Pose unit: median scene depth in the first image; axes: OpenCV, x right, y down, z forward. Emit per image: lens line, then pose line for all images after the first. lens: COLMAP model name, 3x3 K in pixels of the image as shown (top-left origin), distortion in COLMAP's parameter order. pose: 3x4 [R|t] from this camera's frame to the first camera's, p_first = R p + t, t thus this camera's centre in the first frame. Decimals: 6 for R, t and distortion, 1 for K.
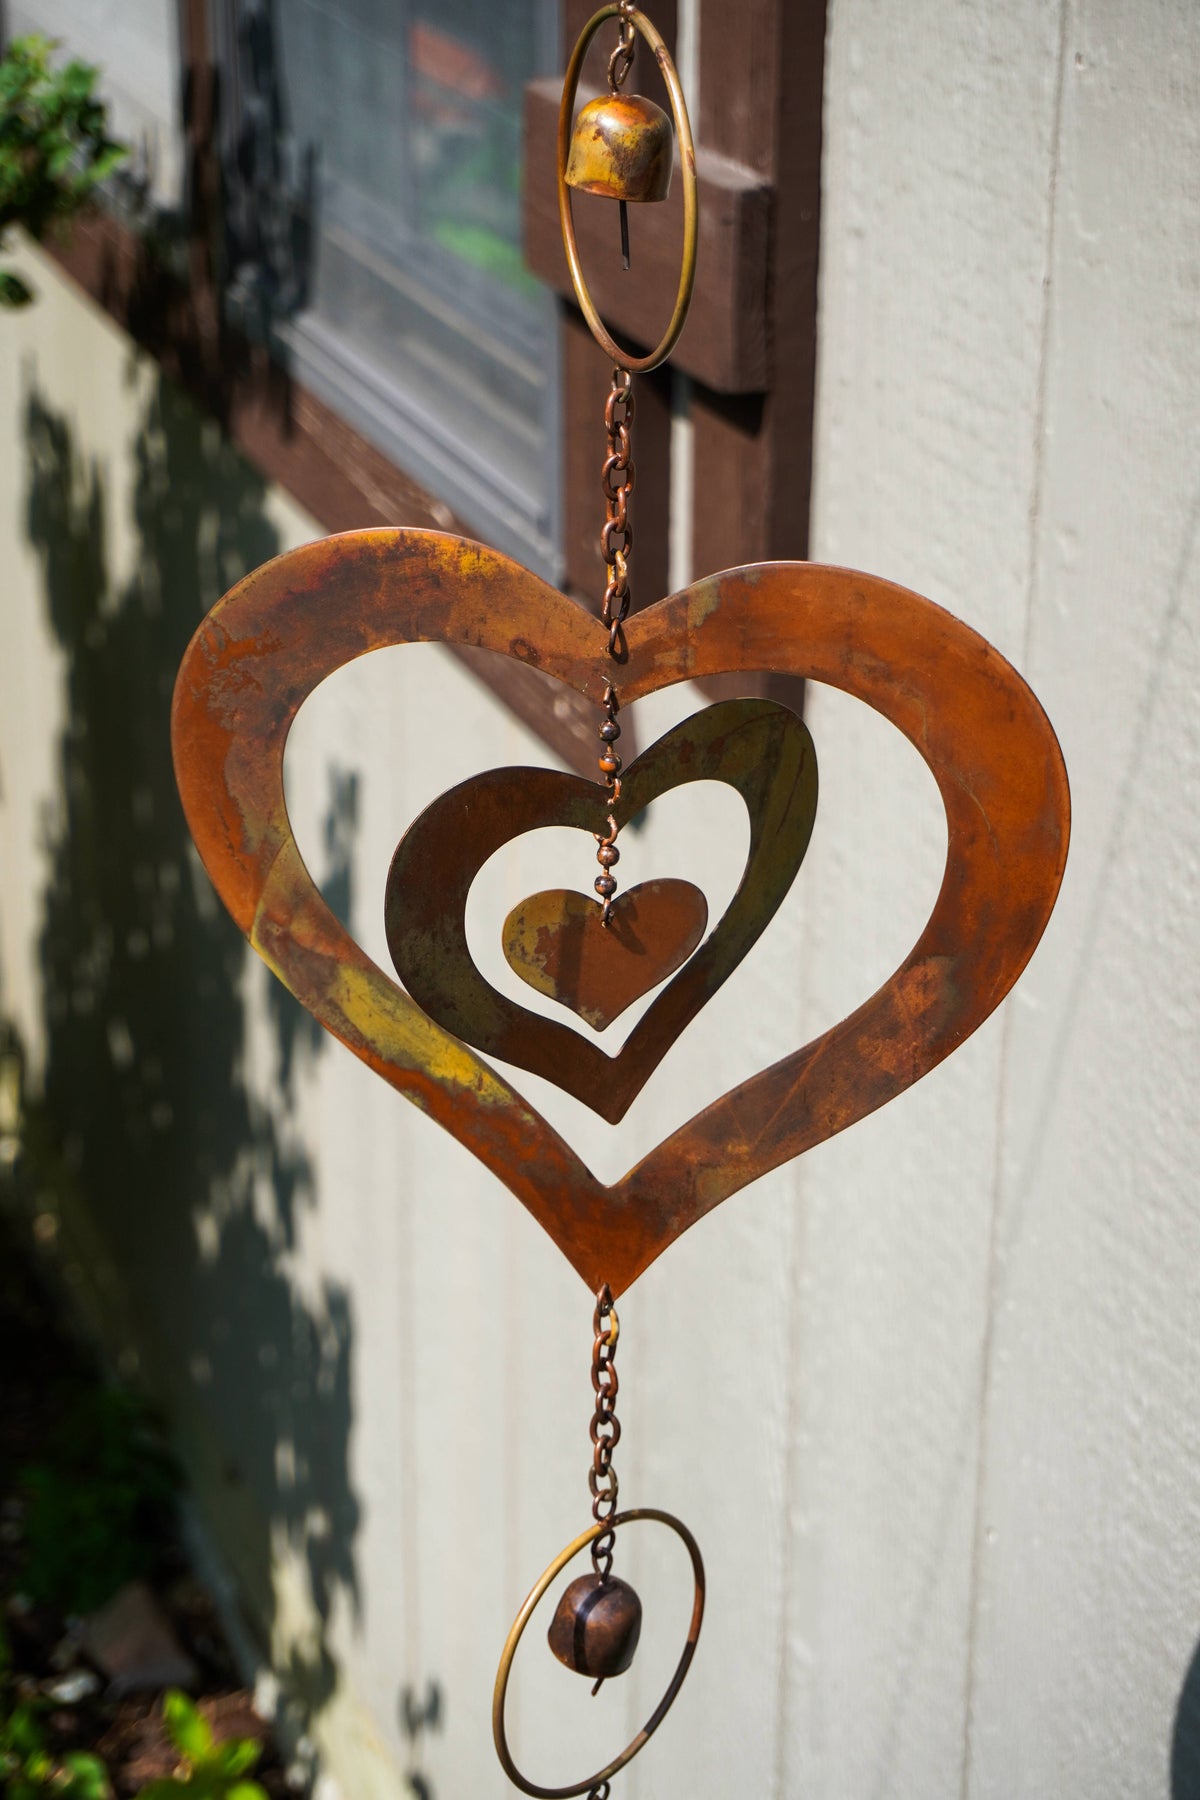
lens RADIAL K [[3941.9, 0, 576.3], [0, 3941.9, 969.6], [0, 0, 1]] dist [0.011074, 0.000000]
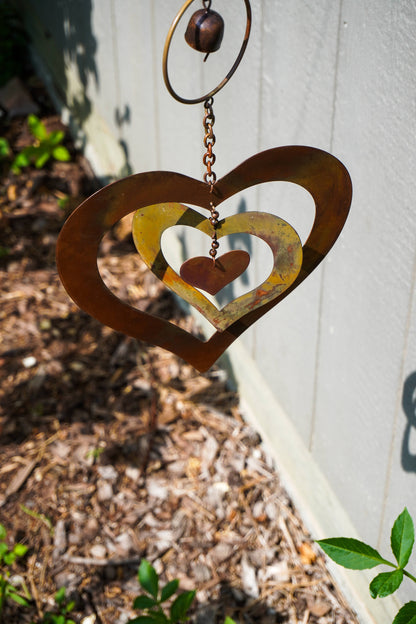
lens RADIAL K [[1308.3, 0, 245.3], [0, 1308.3, 289.1], [0, 0, 1]] dist [0.058896, 0.000000]
pose [[0.997824, -0.038861, 0.053273, -0.011207], [0.021381, 0.954915, 0.296110, 0.051720], [-0.062378, -0.294326, 0.953667, 0.136684]]
